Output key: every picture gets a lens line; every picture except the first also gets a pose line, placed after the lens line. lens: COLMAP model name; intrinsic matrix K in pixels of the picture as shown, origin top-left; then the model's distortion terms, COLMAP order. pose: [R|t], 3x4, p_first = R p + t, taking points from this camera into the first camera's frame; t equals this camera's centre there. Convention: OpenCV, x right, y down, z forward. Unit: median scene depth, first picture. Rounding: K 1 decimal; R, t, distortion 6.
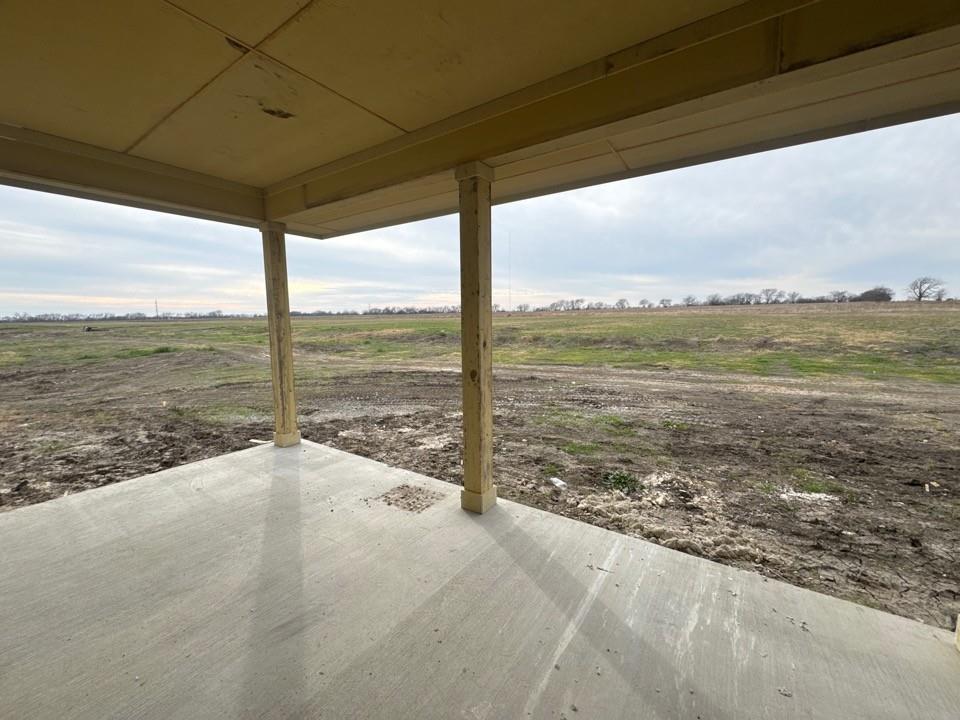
lens RADIAL K [[392.3, 0, 480.3], [0, 392.3, 353.1], [0, 0, 1]] dist [0.001987, 0.000214]
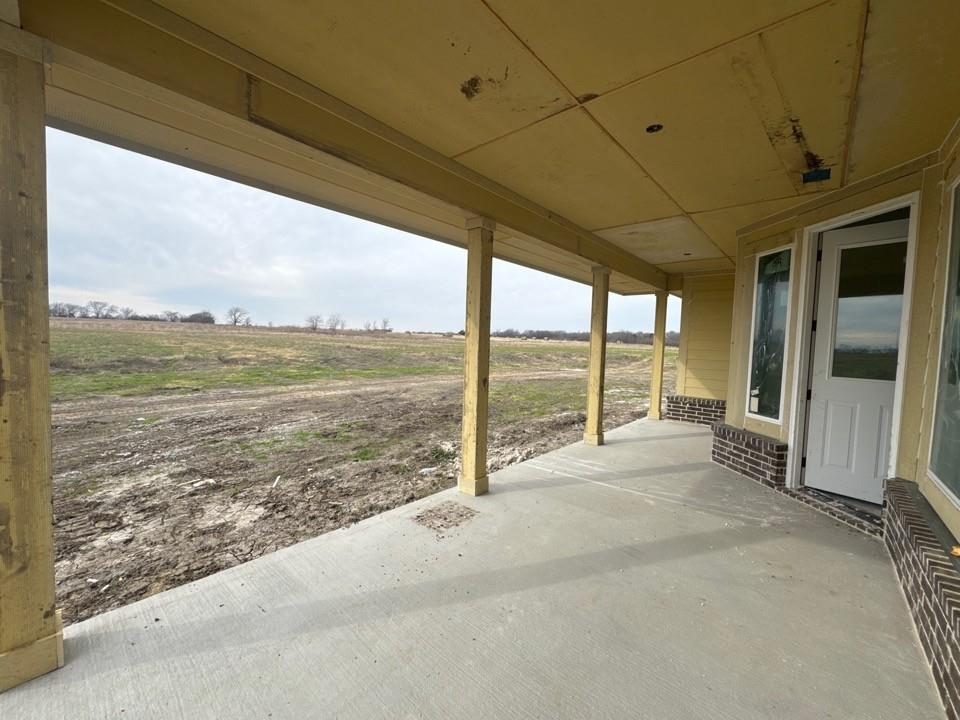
lens RADIAL K [[383.1, 0, 480.0], [0, 383.1, 360.0], [0, 0, 1]] dist [0.000089, -0.000045]
pose [[0.126390, -0.033277, 0.991422, -0.728771], [0.058209, 0.997964, 0.026076, -0.031512], [-0.990271, 0.054414, 0.128070, 0.498177]]
